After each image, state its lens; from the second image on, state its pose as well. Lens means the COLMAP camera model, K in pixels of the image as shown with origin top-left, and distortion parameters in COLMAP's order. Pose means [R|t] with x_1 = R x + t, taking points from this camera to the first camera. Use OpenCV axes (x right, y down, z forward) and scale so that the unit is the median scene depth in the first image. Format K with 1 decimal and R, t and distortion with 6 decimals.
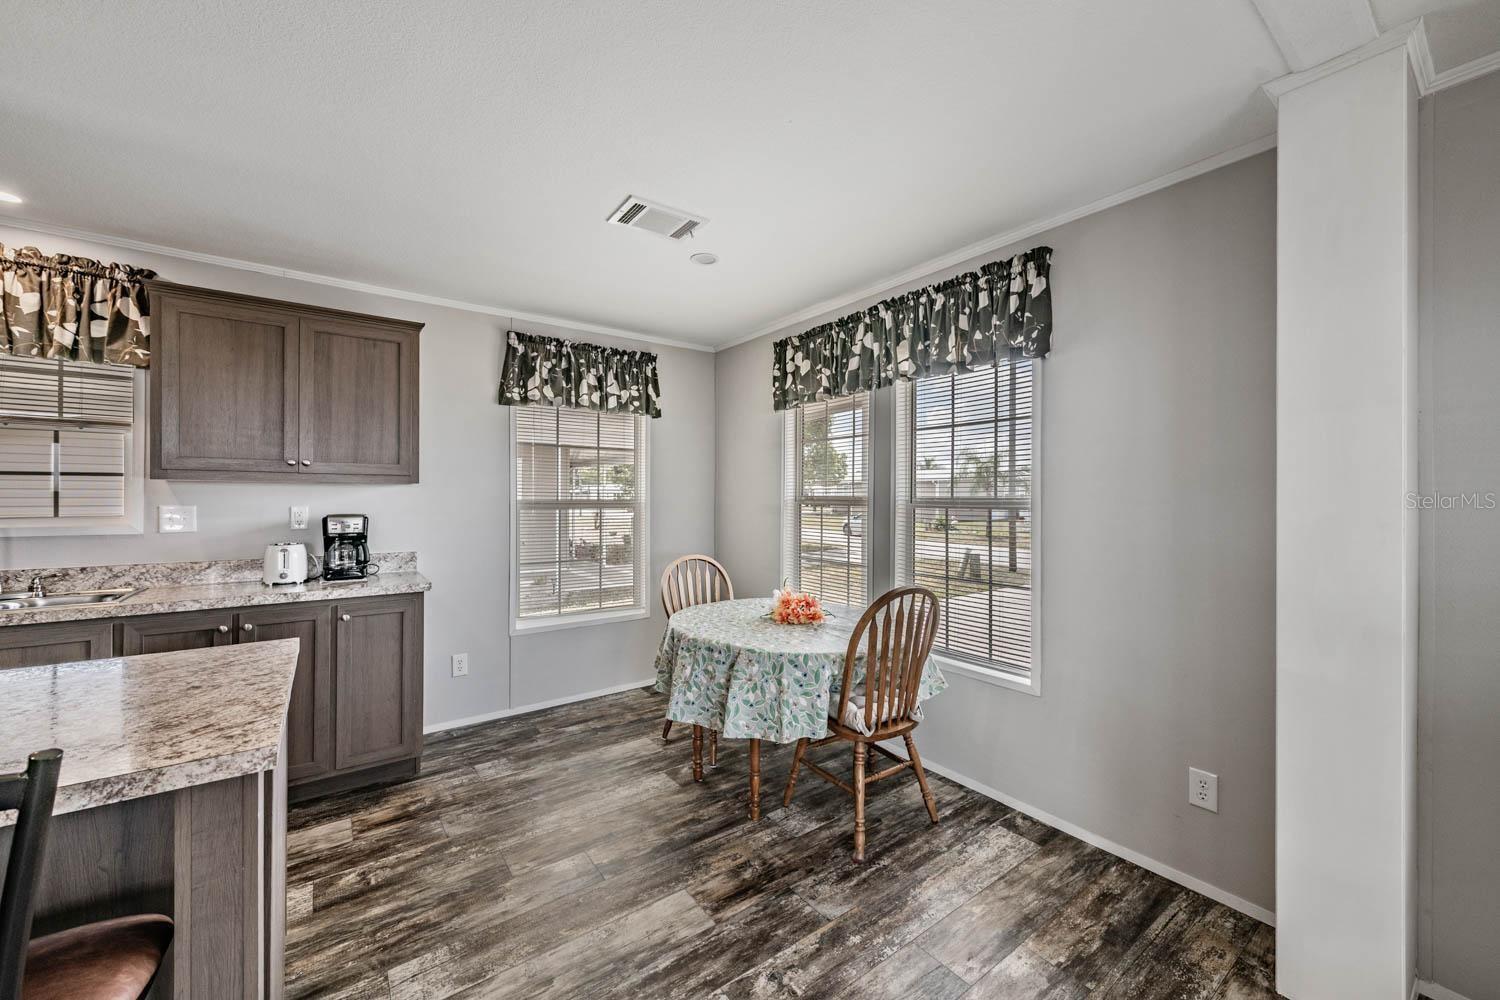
lens RADIAL K [[593.2, 0, 759.5], [0, 593.2, 489.0], [0, 0, 1]] dist [-0.011763, -0.001345]
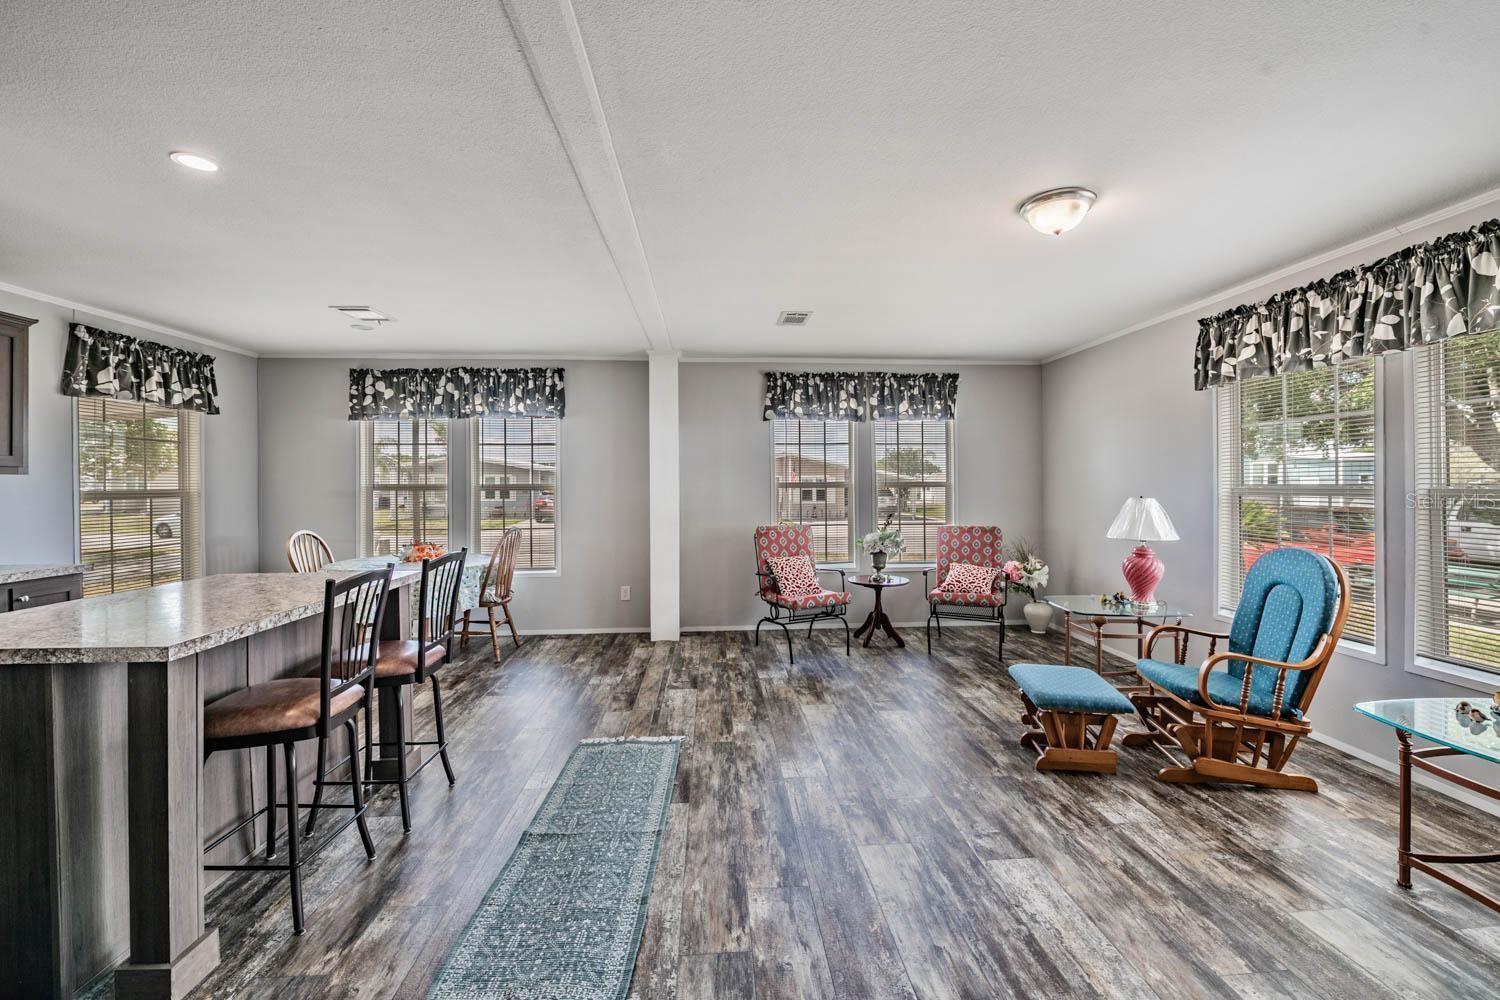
lens RADIAL K [[593.2, 0, 752.0], [0, 593.2, 488.4], [0, 0, 1]] dist [-0.011763, -0.001345]
pose [[0.562396, -0.010437, 0.826802, -0.682764], [-0.003546, 0.999881, 0.015034, -0.004629], [-0.826860, -0.011386, 0.562292, -0.581338]]
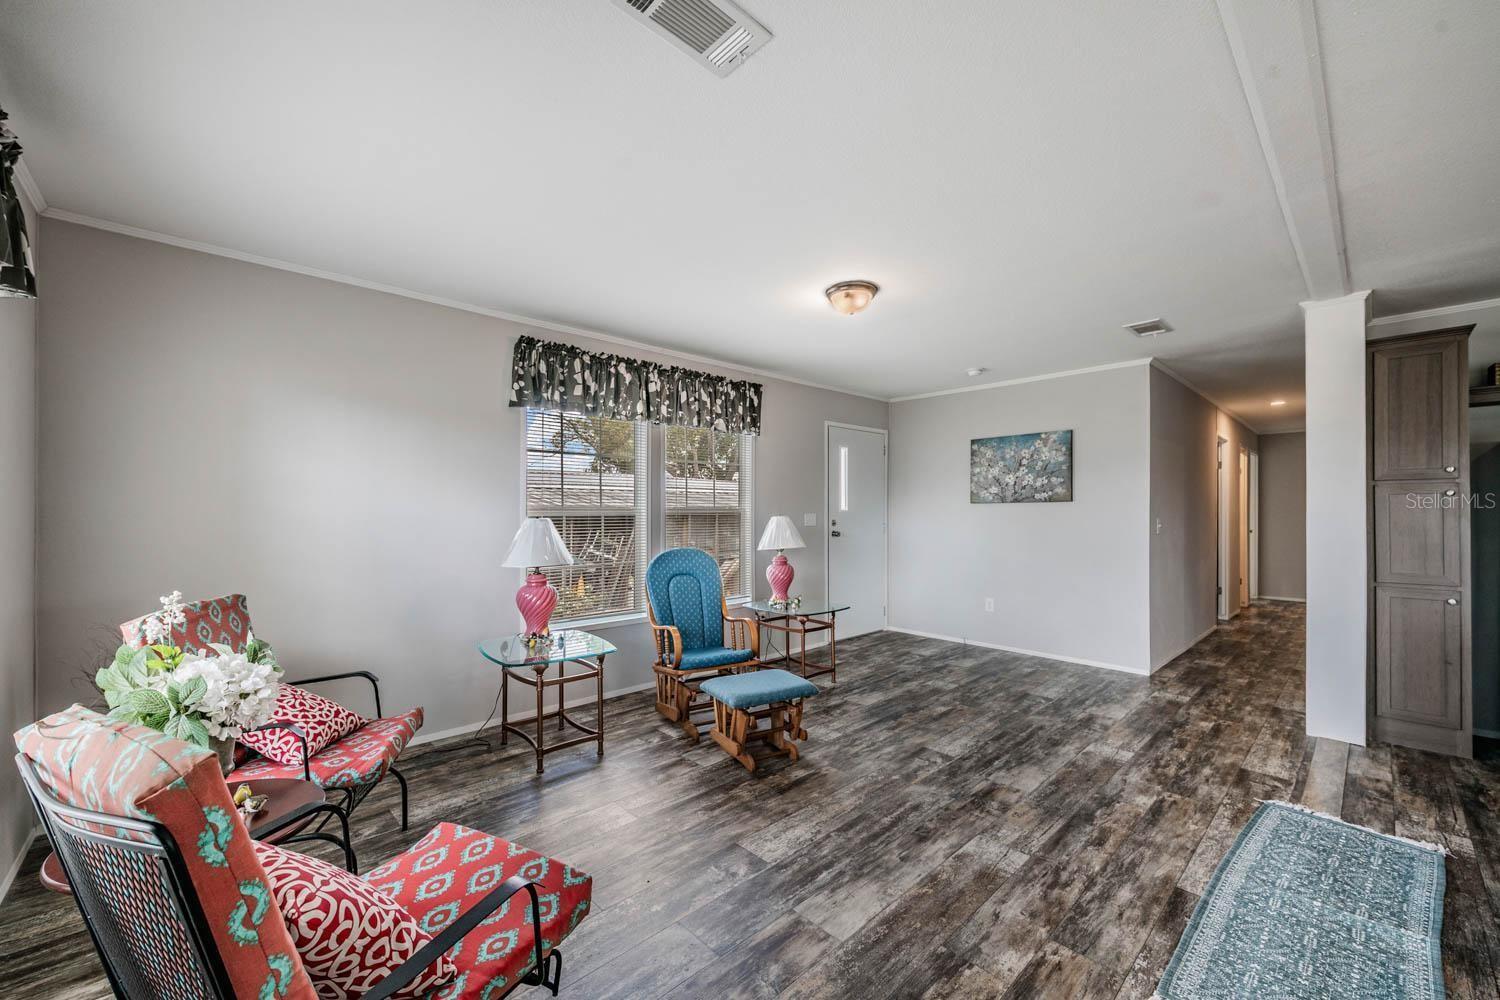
lens RADIAL K [[593.2, 0, 731.7], [0, 593.2, 497.4], [0, 0, 1]] dist [-0.011763, -0.001345]
pose [[-0.997494, -0.005214, -0.070560, 0.424004], [-0.002807, 0.999412, -0.034169, 0.023053], [0.070697, -0.033886, -0.996922, 0.519734]]
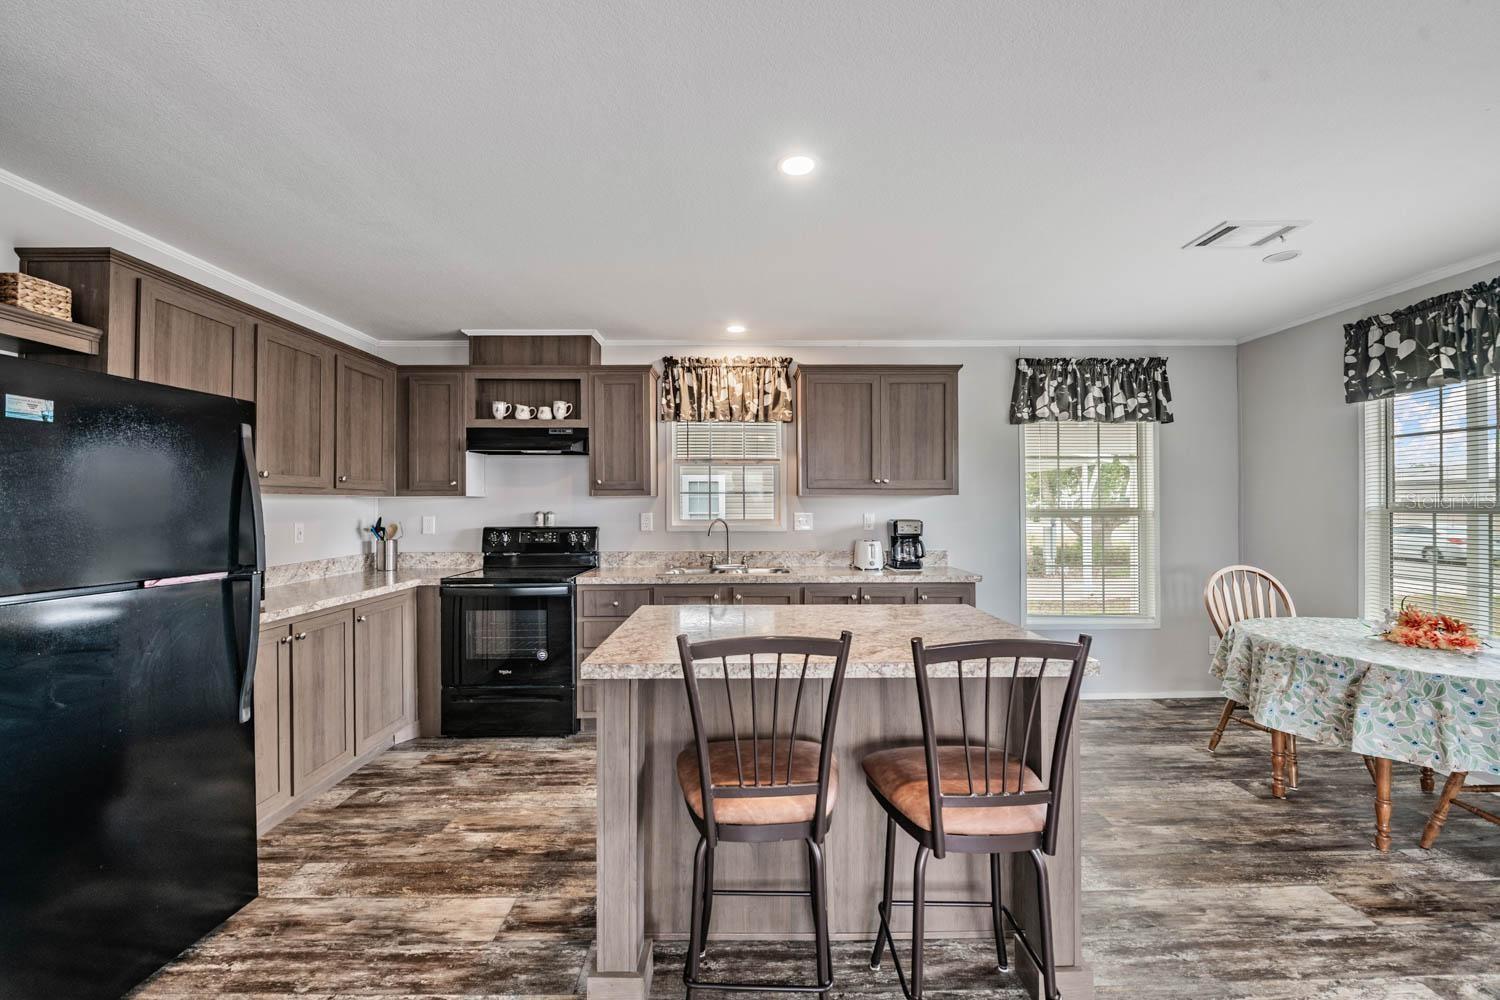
lens RADIAL K [[593.2, 0, 748.1], [0, 593.2, 504.2], [0, 0, 1]] dist [-0.011763, -0.001345]
pose [[0.792712, -0.005401, -0.609573, -0.171292], [0.010888, 0.999927, 0.005300, -0.001434], [0.609500, -0.010838, 0.792712, -0.235478]]
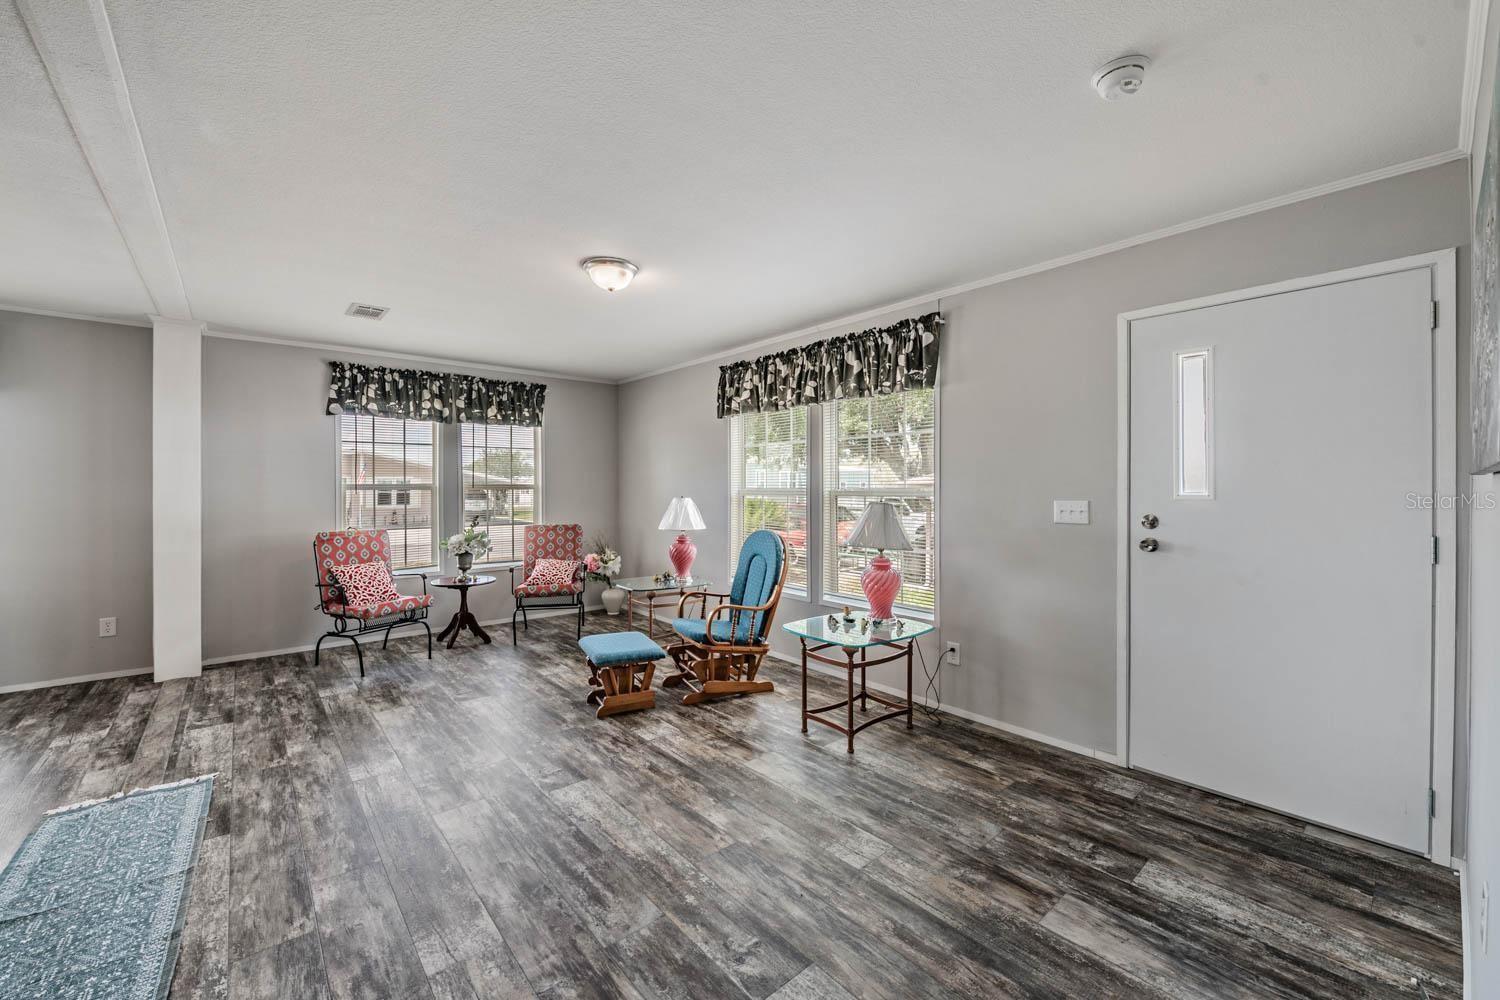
lens RADIAL K [[593.2, 0, 751.7], [0, 593.2, 486.6], [0, 0, 1]] dist [-0.011763, -0.001345]
pose [[-0.050412, -0.003354, 0.998723, -0.823169], [-0.012267, 0.999921, 0.002738, -0.005968], [-0.998653, -0.012113, -0.050449, -0.666662]]
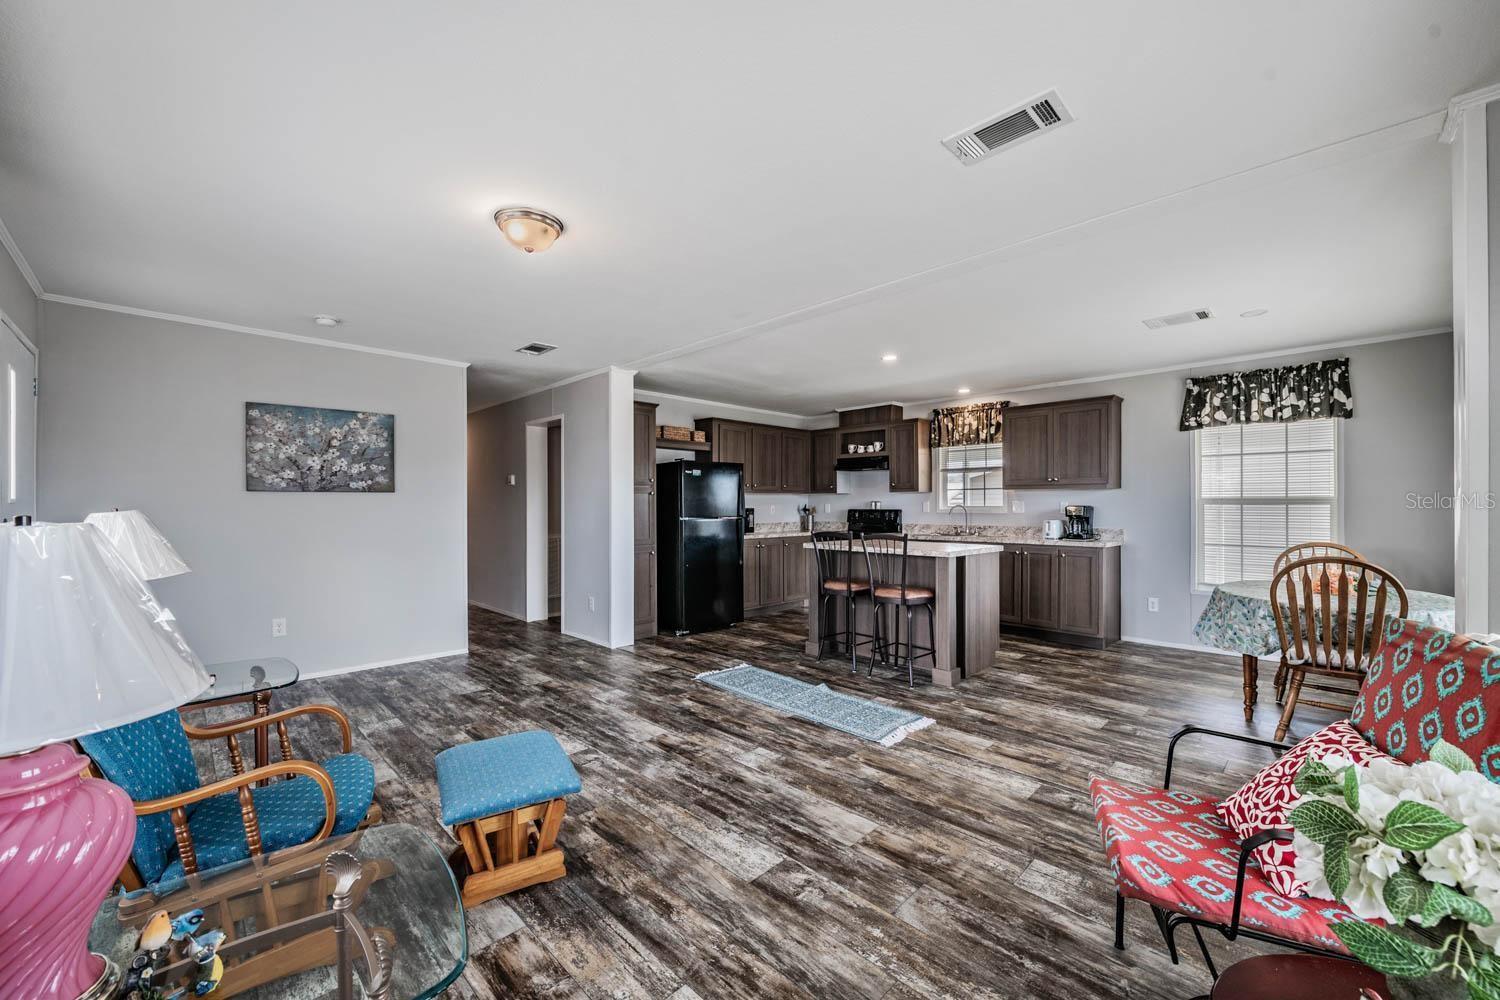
lens RADIAL K [[593.2, 0, 766.9], [0, 593.2, 506.7], [0, 0, 1]] dist [-0.011763, -0.001345]
pose [[0.146200, 0.000171, -0.989255, 0.971003], [0.018135, 0.999831, 0.002853, 0.025585], [0.989089, -0.018357, 0.146172, -0.268297]]
